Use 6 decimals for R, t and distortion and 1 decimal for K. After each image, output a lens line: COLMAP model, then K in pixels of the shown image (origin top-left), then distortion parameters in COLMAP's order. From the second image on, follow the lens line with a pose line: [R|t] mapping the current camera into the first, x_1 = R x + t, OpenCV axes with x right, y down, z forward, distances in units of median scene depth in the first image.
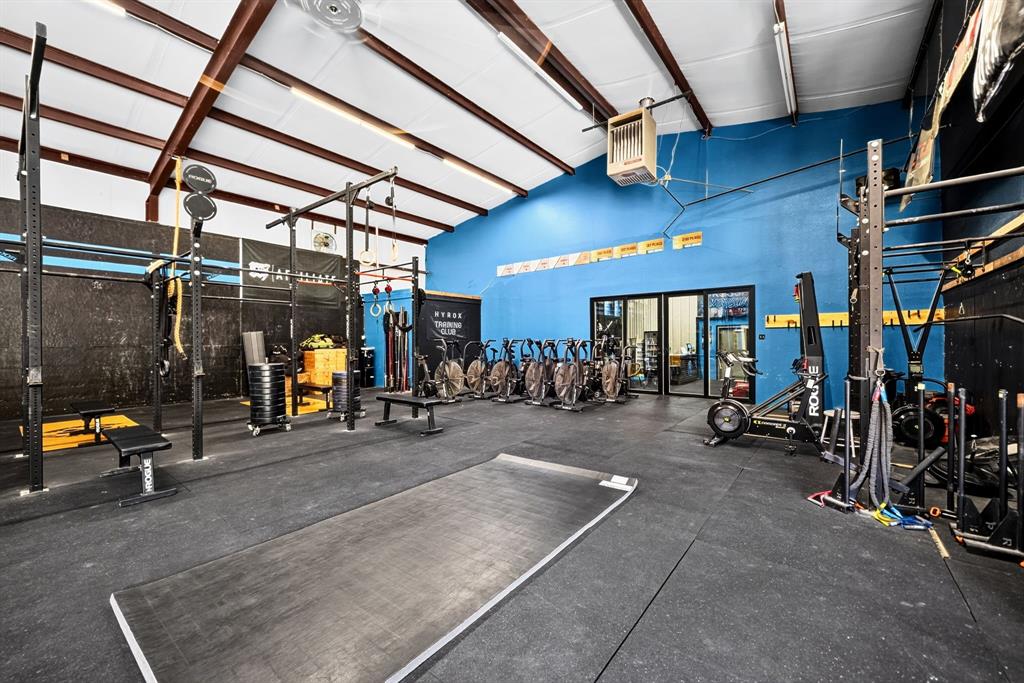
lens RADIAL K [[407.1, 0, 513.8], [0, 407.1, 337.9], [0, 0, 1]] dist [0.002099, 0.000386]
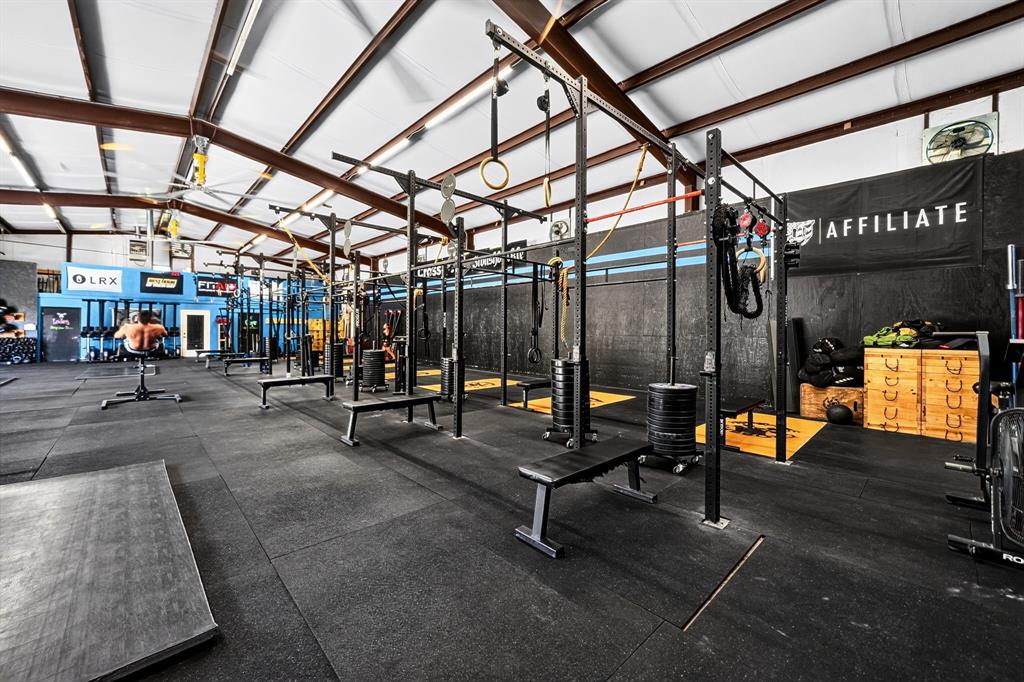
lens RADIAL K [[407.1, 0, 513.8], [0, 407.1, 337.4], [0, 0, 1]] dist [0.002099, 0.000386]
pose [[-0.143194, 0.006108, -0.989676, 0.232584], [0.001193, 0.999981, 0.006000, 0.013728], [0.989694, -0.000321, -0.143199, 1.025375]]
